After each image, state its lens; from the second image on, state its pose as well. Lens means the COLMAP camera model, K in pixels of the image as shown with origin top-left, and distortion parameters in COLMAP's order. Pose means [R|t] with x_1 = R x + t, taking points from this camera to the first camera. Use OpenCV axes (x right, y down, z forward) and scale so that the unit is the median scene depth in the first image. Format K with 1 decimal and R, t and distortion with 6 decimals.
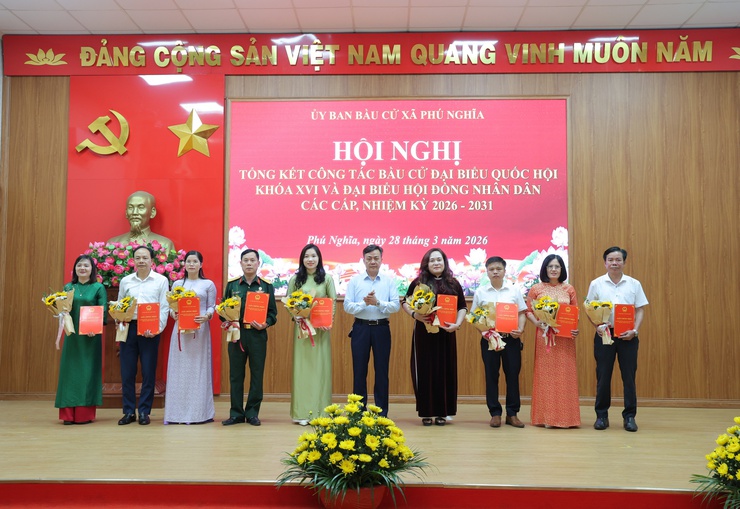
lens RADIAL K [[751.3, 0, 380.2], [0, 751.3, 246.4], [0, 0, 1]] dist [0.059088, 0.000000]
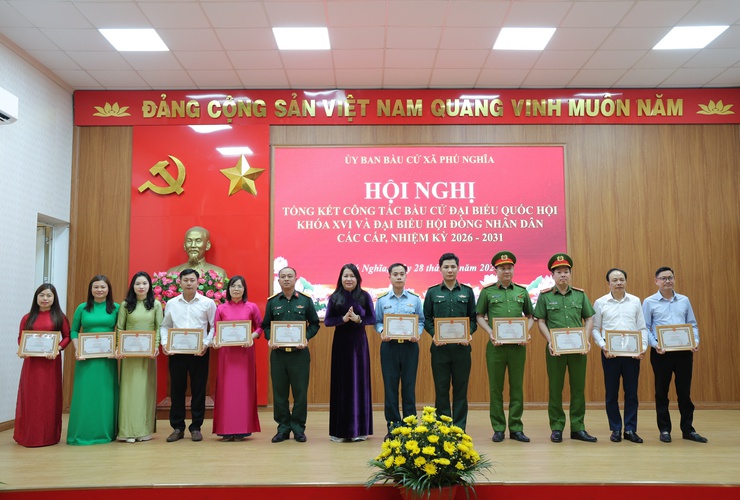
lens RADIAL K [[676.4, 0, 371.7], [0, 676.4, 242.6], [0, 0, 1]] dist [0.034668, 0.000000]
pose [[0.998574, -0.005409, 0.053115, -0.107551], [0.007071, 0.999490, -0.031139, -0.015217], [-0.052920, 0.031471, 0.998103, -0.030940]]
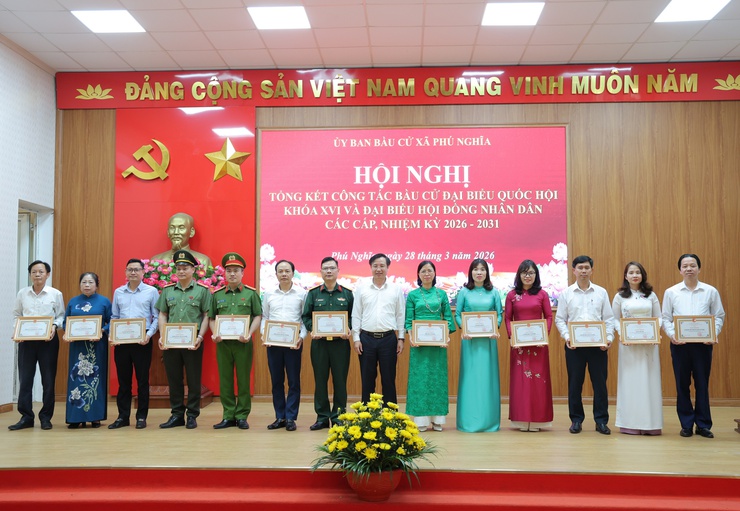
lens RADIAL K [[761.7, 0, 391.3], [0, 761.7, 253.2], [0, 0, 1]] dist [0.058593, 0.000000]
pose [[0.999951, -0.005506, -0.008265, 0.000851], [0.005553, 0.999969, 0.005599, -0.018239], [0.008234, -0.005644, 0.999950, -0.118873]]
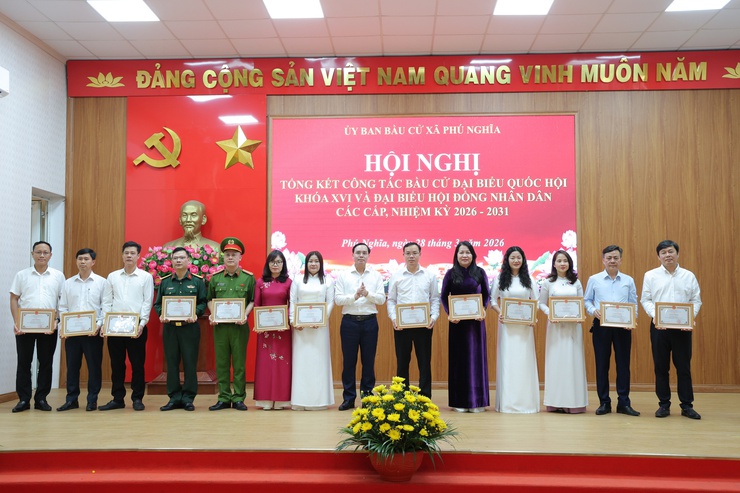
lens RADIAL K [[785.0, 0, 383.8], [0, 785.0, 241.5], [0, 0, 1]] dist [0.079828, 0.000000]
pose [[0.999981, -0.005512, -0.002677, -0.031752], [0.005529, 0.999965, 0.006290, -0.018031], [0.002642, -0.006304, 0.999977, -0.162186]]
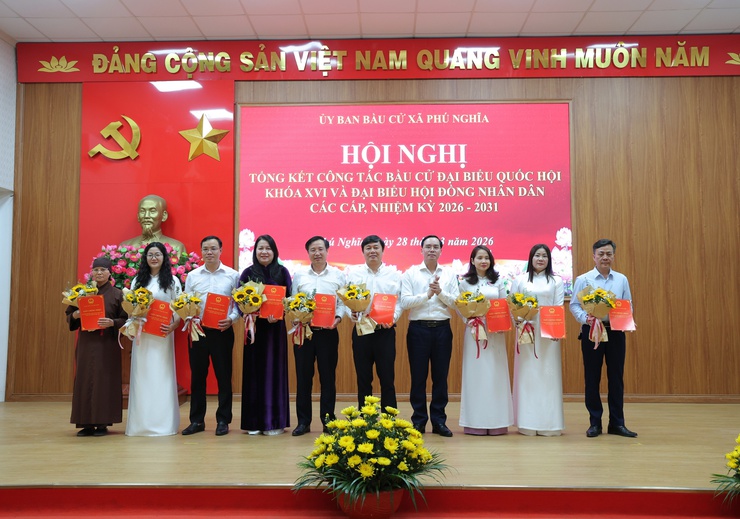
lens RADIAL K [[703.0, 0, 384.6], [0, 703.0, 247.2], [0, 0, 1]] dist [0.038145, 0.000000]
pose [[0.999900, -0.006118, 0.012770, -0.016874], [0.006181, 0.999969, -0.004893, 0.003784], [-0.012740, 0.004971, 0.999906, 0.046965]]
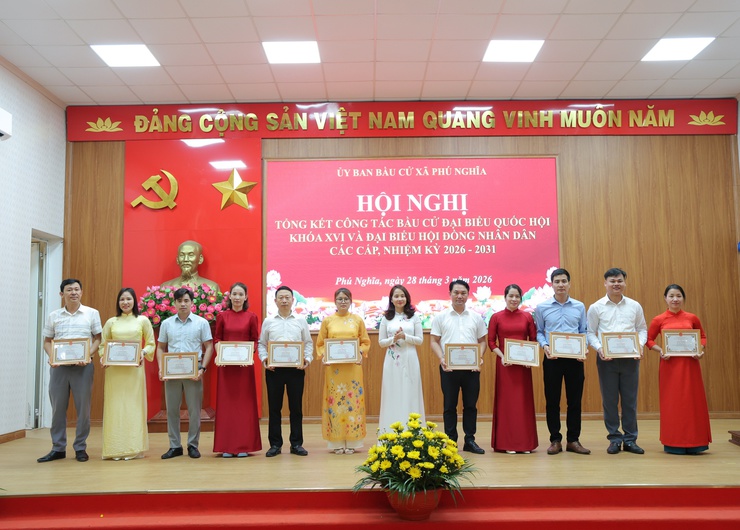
lens RADIAL K [[703.2, 0, 375.0], [0, 703.2, 261.4], [0, 0, 1]] dist [0.015024, 0.000000]
pose [[0.998604, -0.013251, 0.051125, -0.091592], [0.014641, 0.999531, -0.026892, -0.008968], [-0.050745, 0.027603, 0.998330, -0.071979]]
